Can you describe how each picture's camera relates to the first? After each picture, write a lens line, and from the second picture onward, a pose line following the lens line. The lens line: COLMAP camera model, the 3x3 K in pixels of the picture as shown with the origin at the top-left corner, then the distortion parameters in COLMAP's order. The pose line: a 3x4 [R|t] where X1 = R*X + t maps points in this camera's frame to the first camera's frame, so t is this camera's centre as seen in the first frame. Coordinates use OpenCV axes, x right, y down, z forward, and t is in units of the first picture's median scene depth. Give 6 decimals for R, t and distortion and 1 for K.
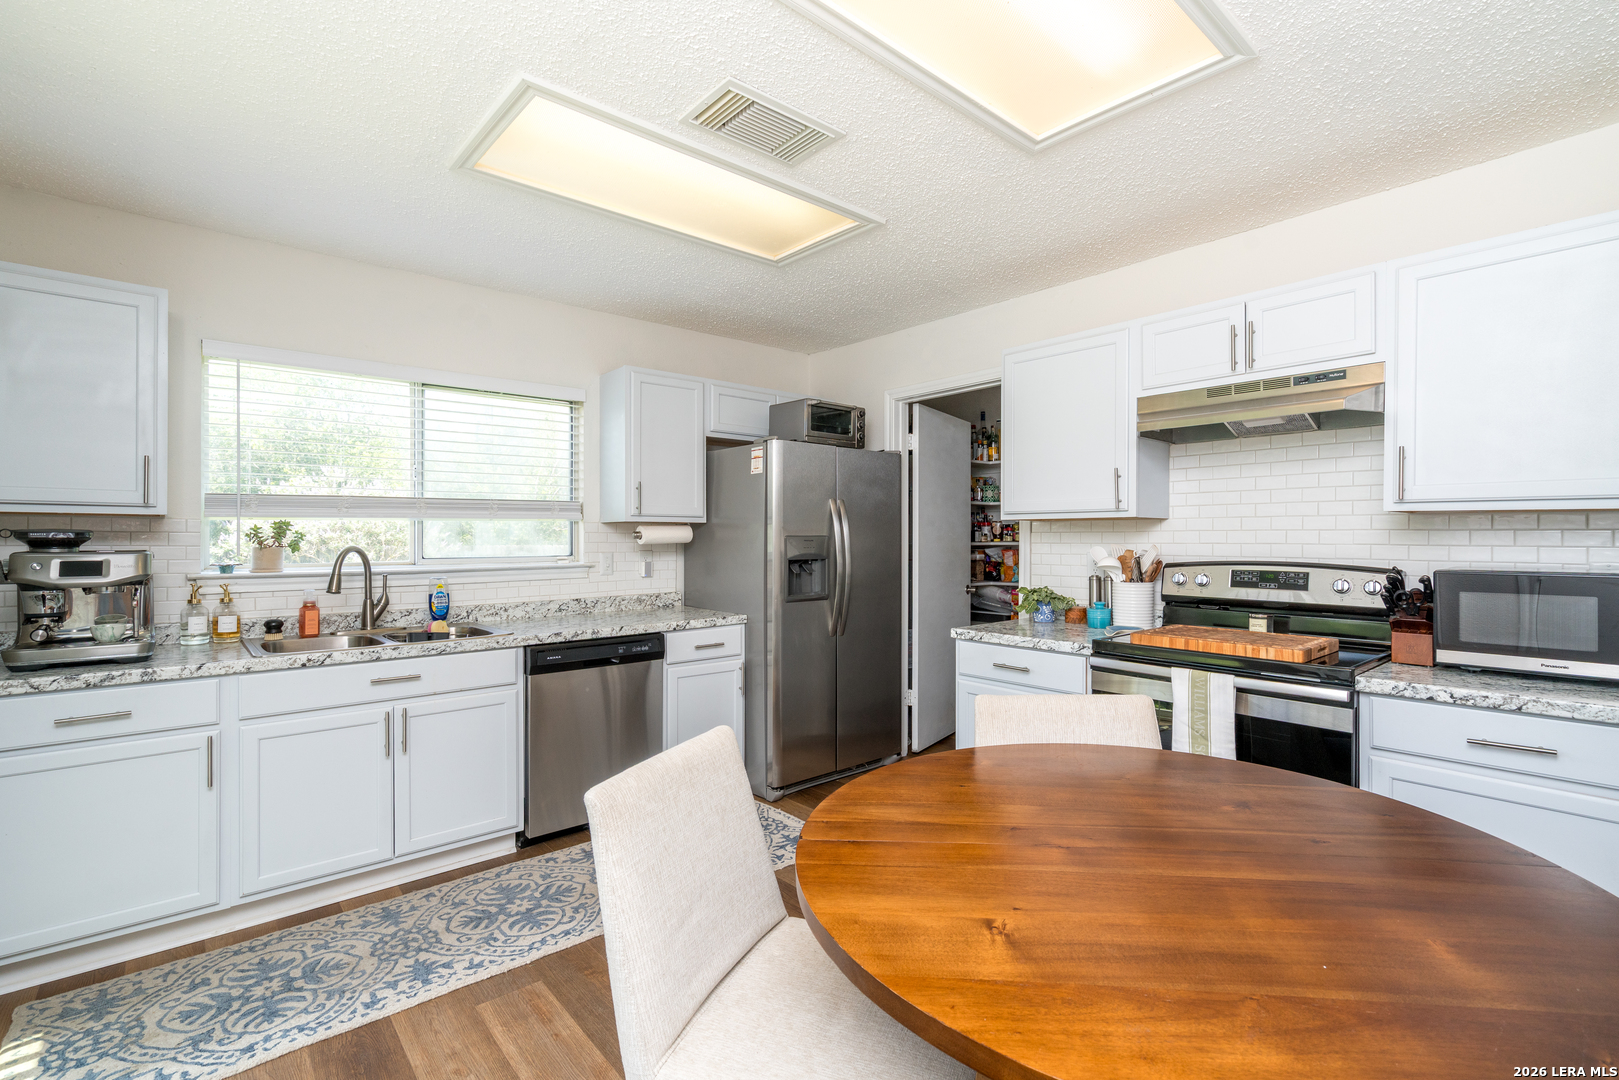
lens RADIAL K [[730.8, 0, 809.5], [0, 730.8, 540.0], [0, 0, 1]] dist [-0.000934, 0.001152]
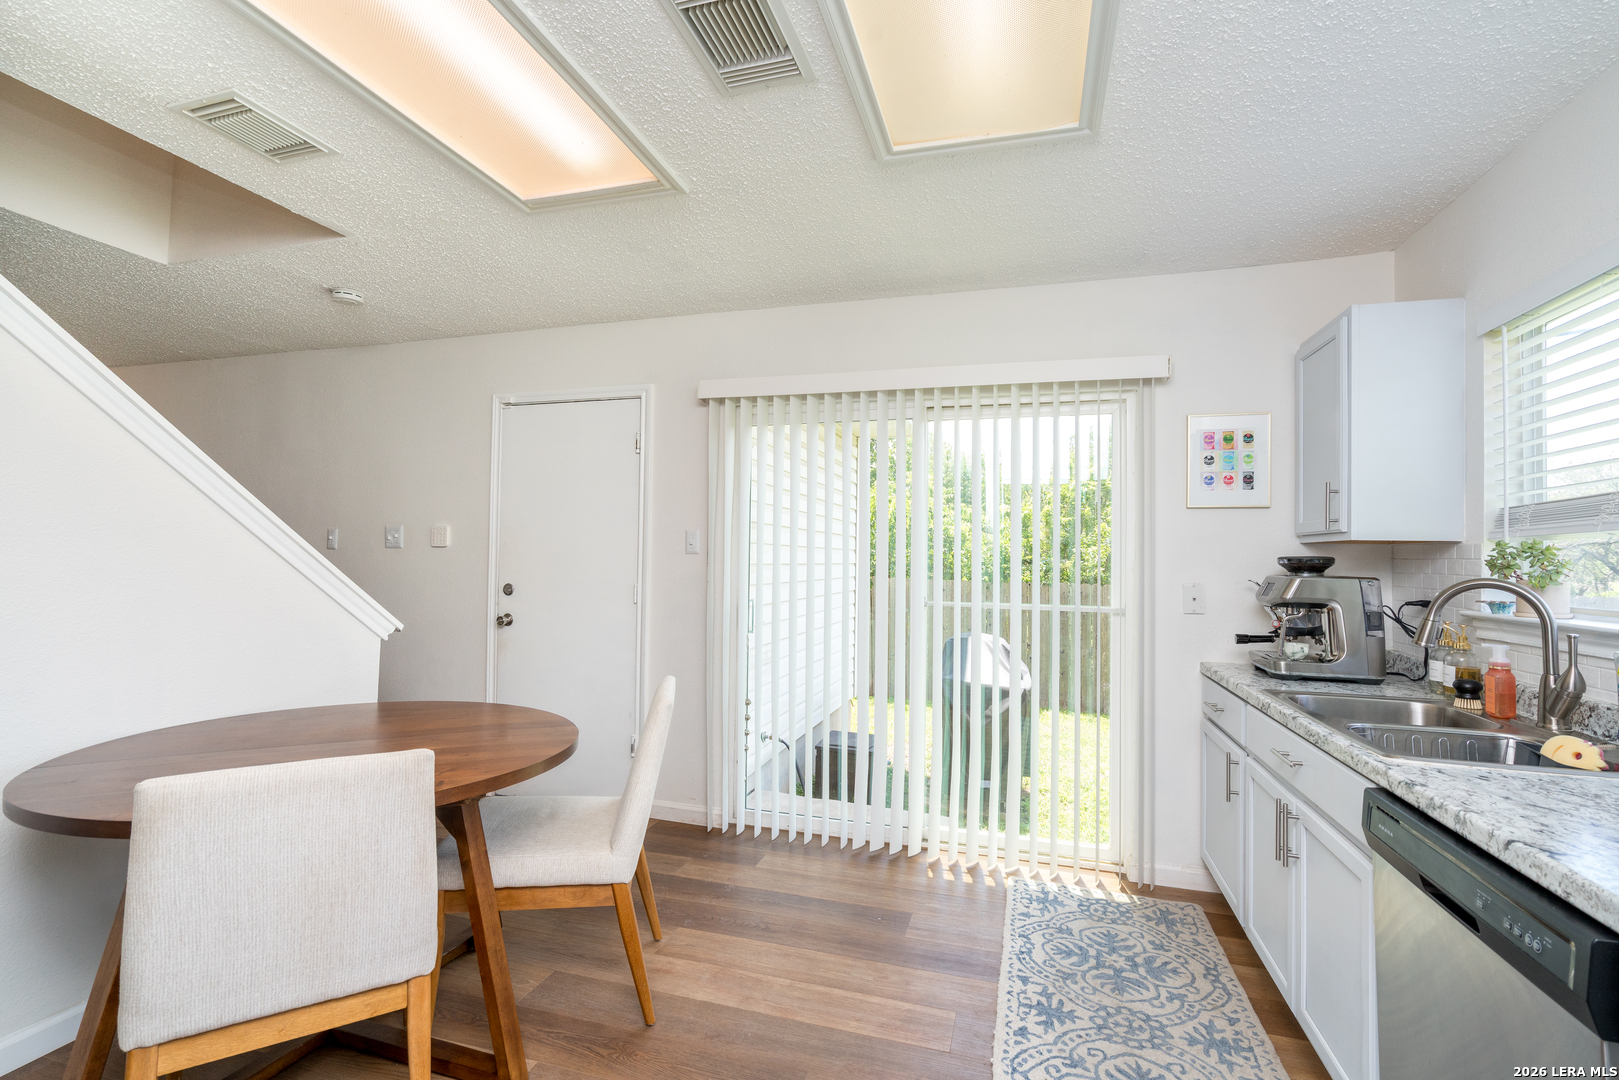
lens RADIAL K [[720.8, 0, 790.8], [0, 720.8, 545.0], [0, 0, 1]] dist [0.000582, 0.000372]
pose [[-0.853141, -0.025810, -0.521042, 0.205849], [-0.020321, 0.999662, -0.016246, 0.002146], [0.521284, -0.003272, -0.853377, 1.256418]]
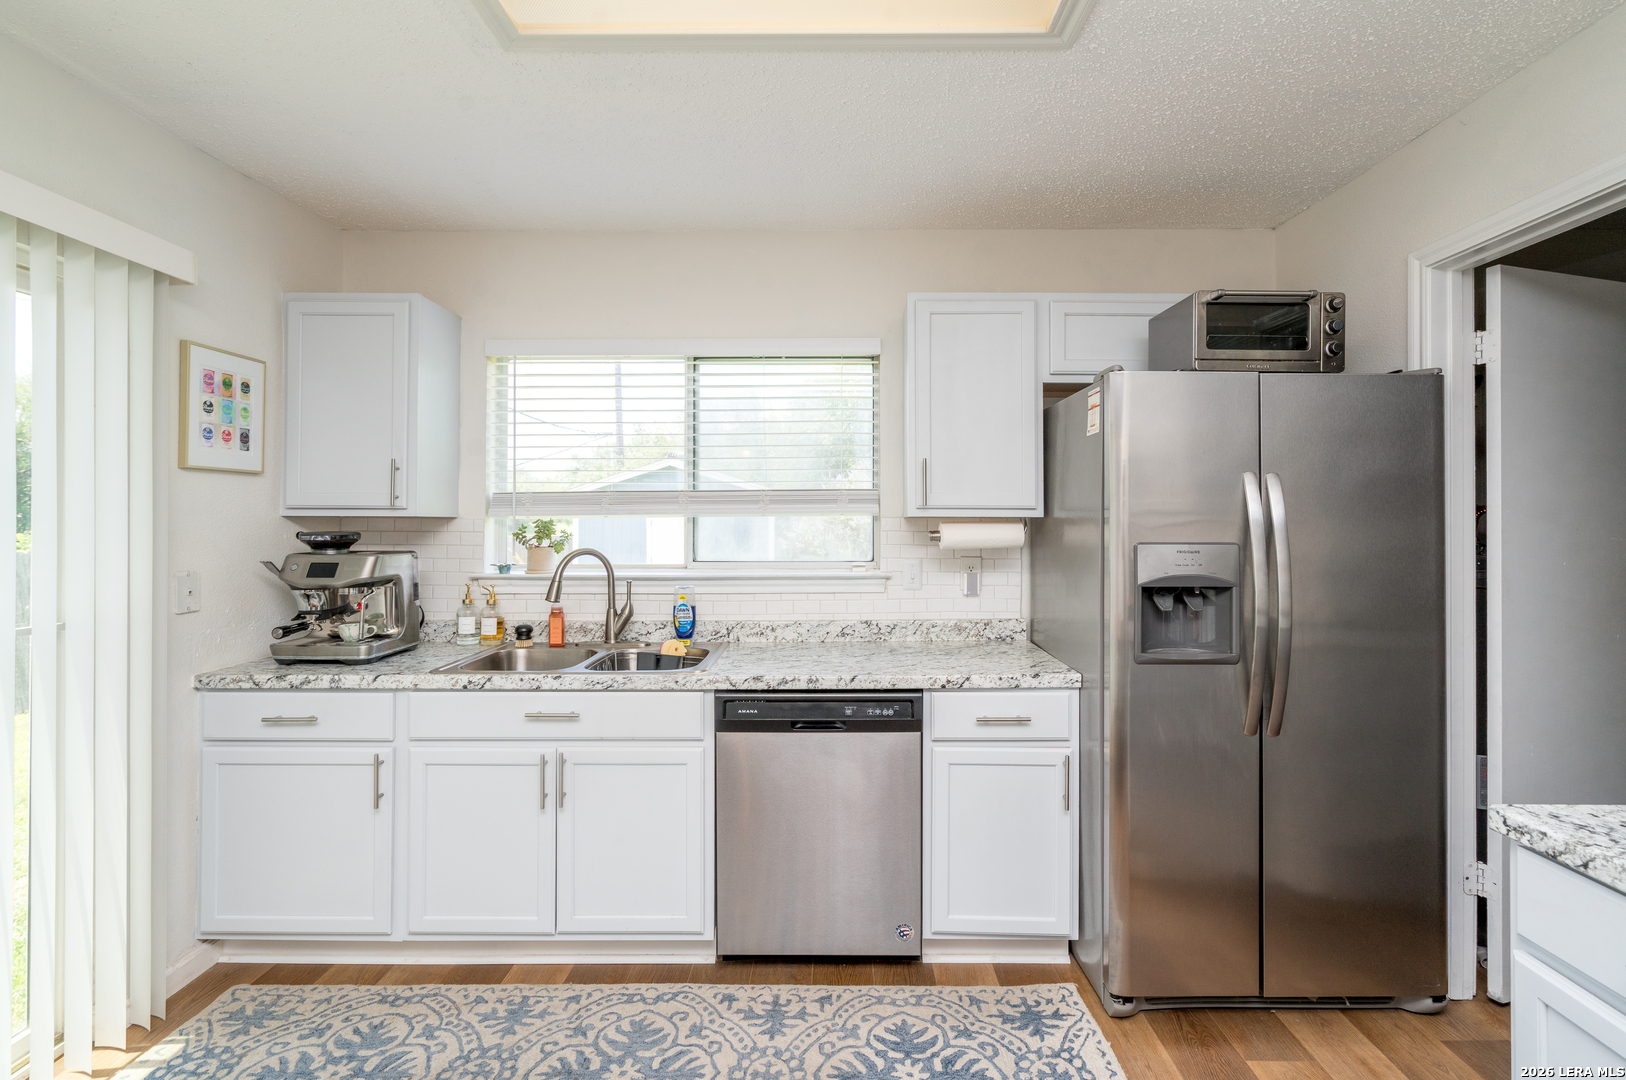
lens RADIAL K [[750.6, 0, 847.5], [0, 750.6, 513.3], [0, 0, 1]] dist [-0.000203, 0.000525]
pose [[0.758822, -0.003157, -0.651290, 0.215222], [-0.004155, 0.999944, -0.009689, -0.027570], [0.651285, 0.010058, 0.758767, 0.534685]]
